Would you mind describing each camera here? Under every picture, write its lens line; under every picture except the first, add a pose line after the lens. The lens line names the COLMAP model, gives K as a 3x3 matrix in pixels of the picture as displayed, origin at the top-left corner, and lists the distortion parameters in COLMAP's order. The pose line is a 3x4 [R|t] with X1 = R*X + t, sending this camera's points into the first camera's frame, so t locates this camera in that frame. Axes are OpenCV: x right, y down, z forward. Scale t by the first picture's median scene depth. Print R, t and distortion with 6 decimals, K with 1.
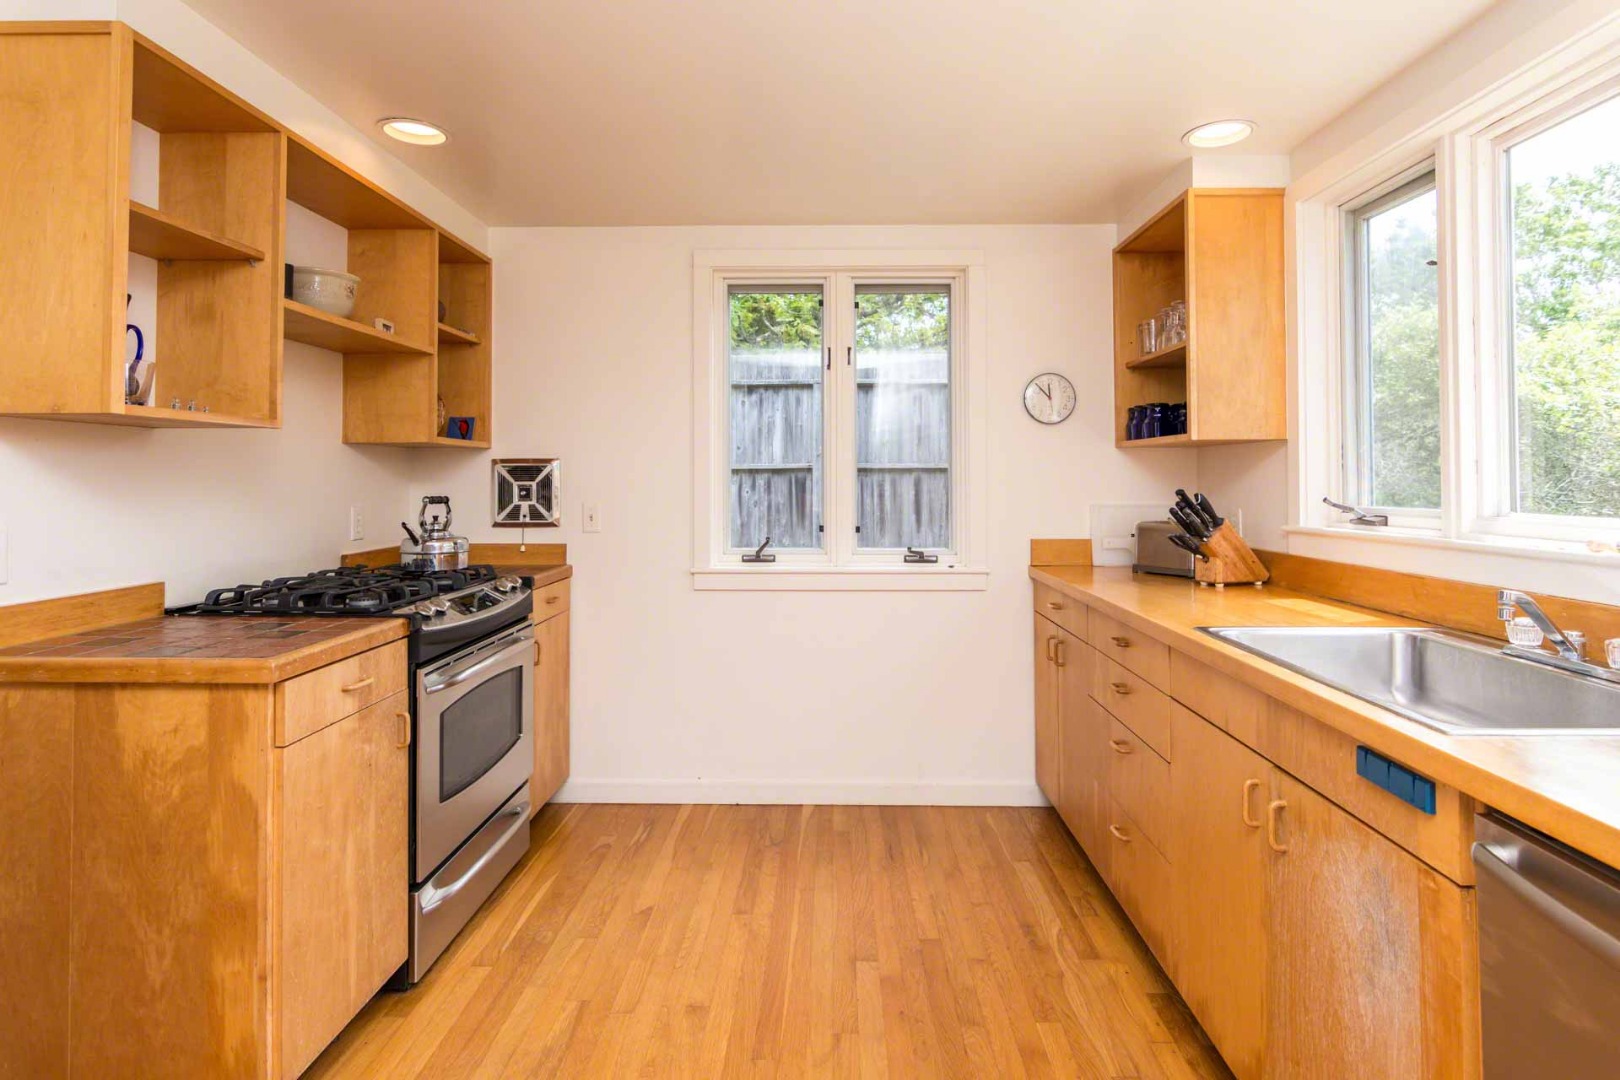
lens RADIAL K [[915.8, 0, 799.0], [0, 915.8, 456.6], [0, 0, 1]] dist [-0.000732, -0.000124]
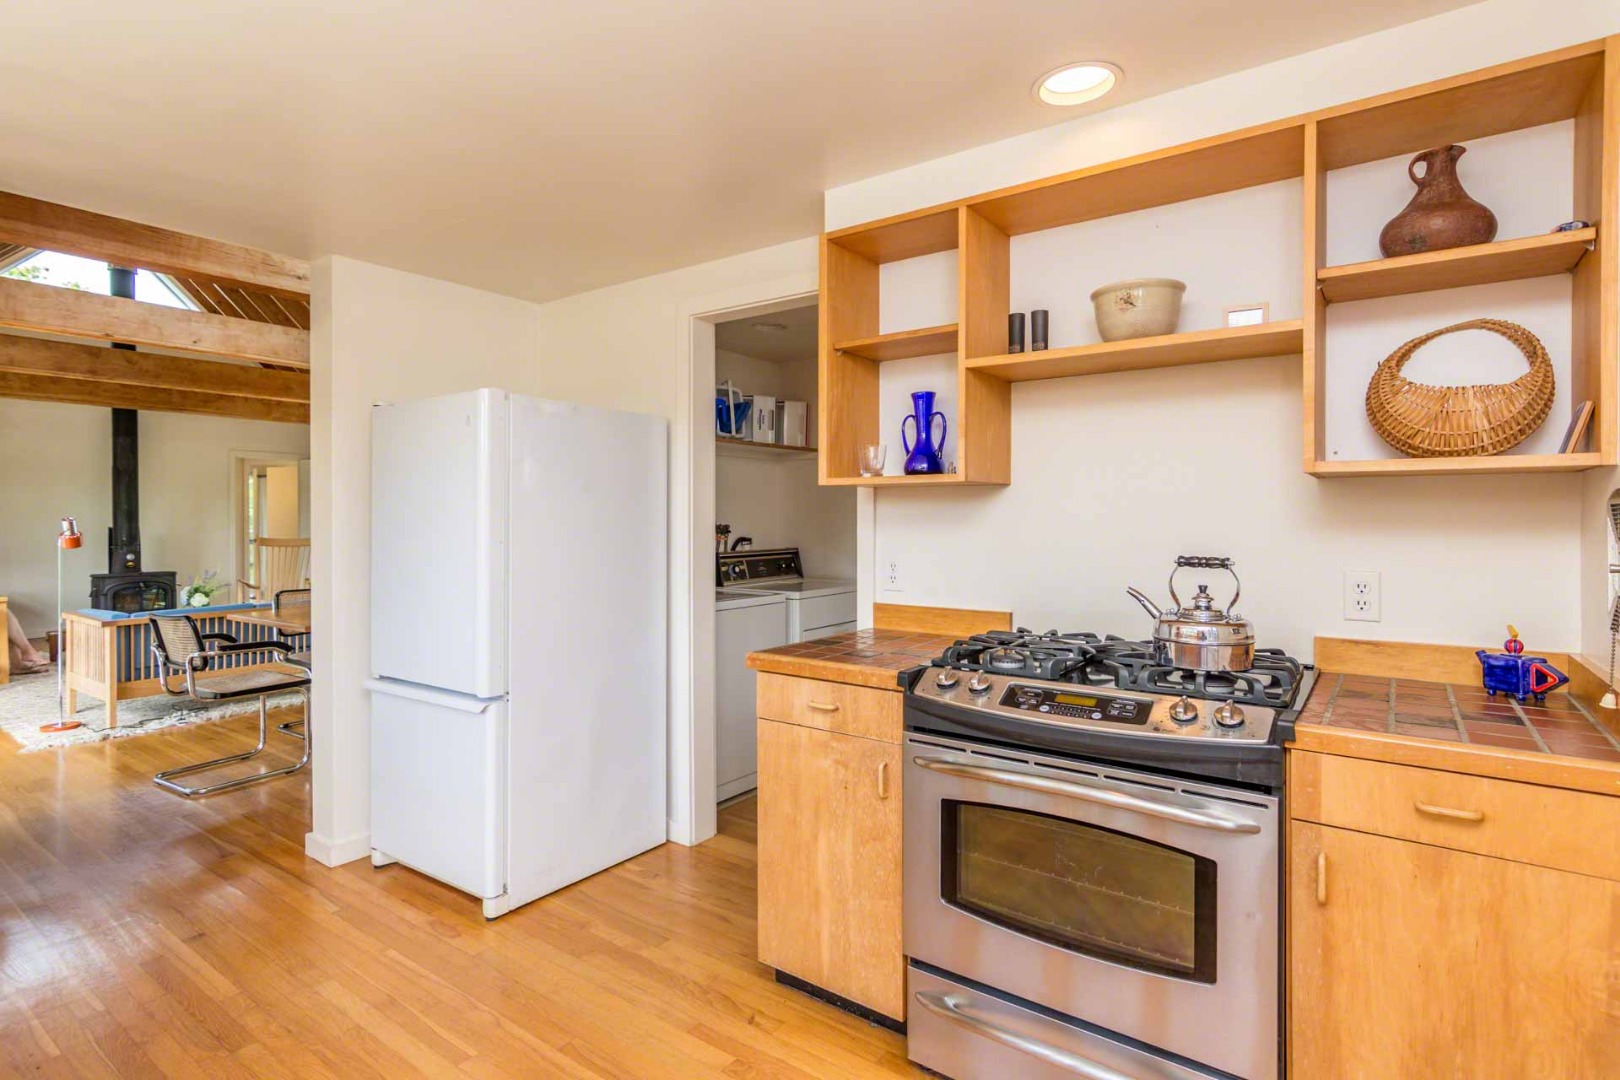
lens RADIAL K [[817.1, 0, 812.7], [0, 817.1, 523.9], [0, 0, 1]] dist [0.000722, 0.000657]
pose [[-0.565381, 0.012024, -0.824742, 0.345287], [0.018057, 0.999835, 0.002198, 0.016203], [0.824632, -0.013649, -0.565504, 1.463512]]
